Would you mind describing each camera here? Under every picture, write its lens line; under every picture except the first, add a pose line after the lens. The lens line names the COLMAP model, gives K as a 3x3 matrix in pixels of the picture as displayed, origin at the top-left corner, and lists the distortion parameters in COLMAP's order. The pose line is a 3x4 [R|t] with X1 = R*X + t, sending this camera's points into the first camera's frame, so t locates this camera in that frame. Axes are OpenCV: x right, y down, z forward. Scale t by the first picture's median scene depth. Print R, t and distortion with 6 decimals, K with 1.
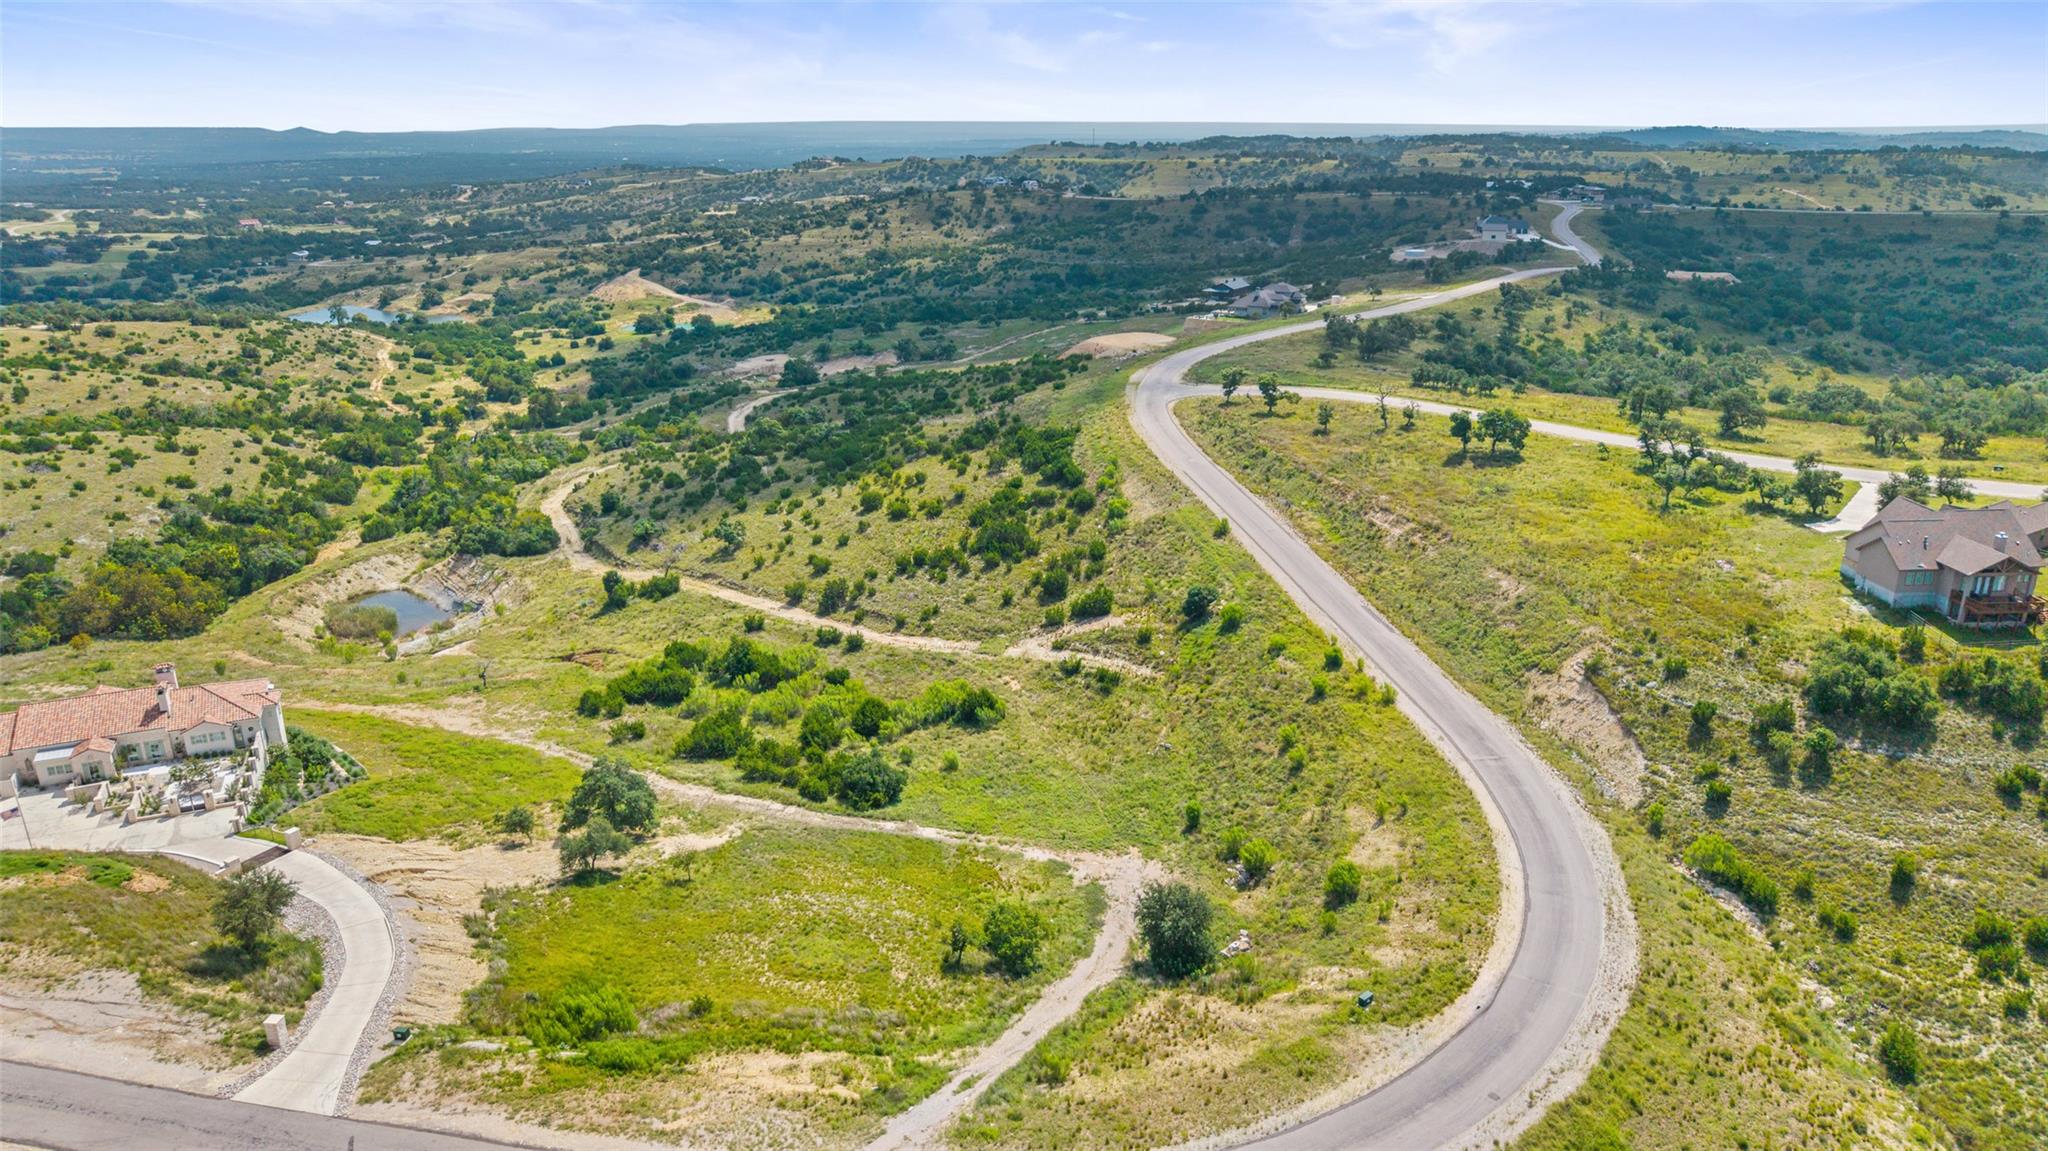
lens RADIAL K [[1409.4, 0, 1033.0], [0, 1409.4, 535.1], [0, 0, 1]] dist [0.007573, -0.007096]
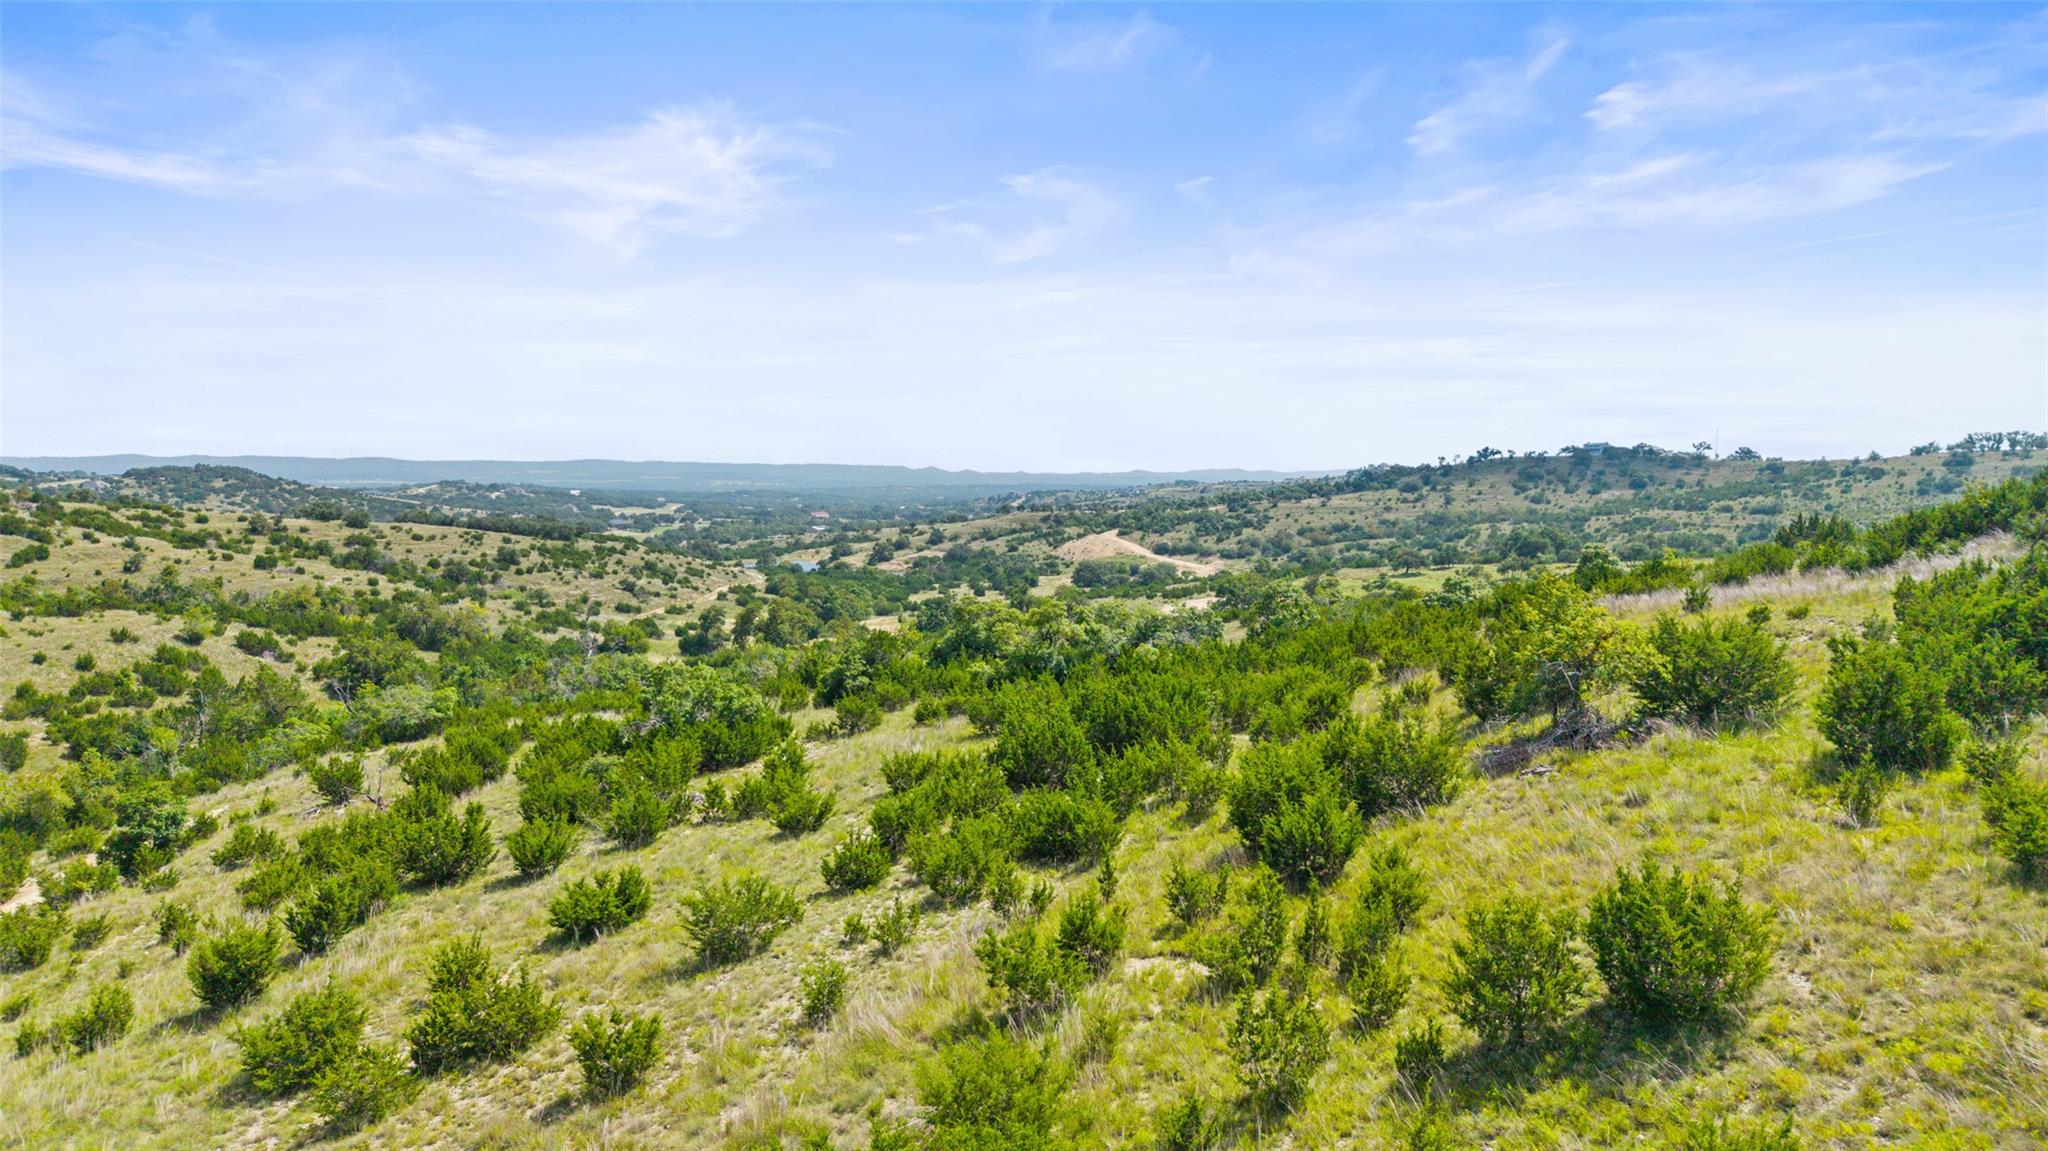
lens RADIAL K [[1362.3, 0, 1065.6], [0, 1362.3, 578.6], [0, 0, 1]] dist [-0.011018, 0.003686]
pose [[0.929896, 0.039261, -0.365720, -0.079629], [-0.115448, 0.975195, -0.188854, -0.041364], [0.349234, 0.217836, 0.911363, 0.871760]]
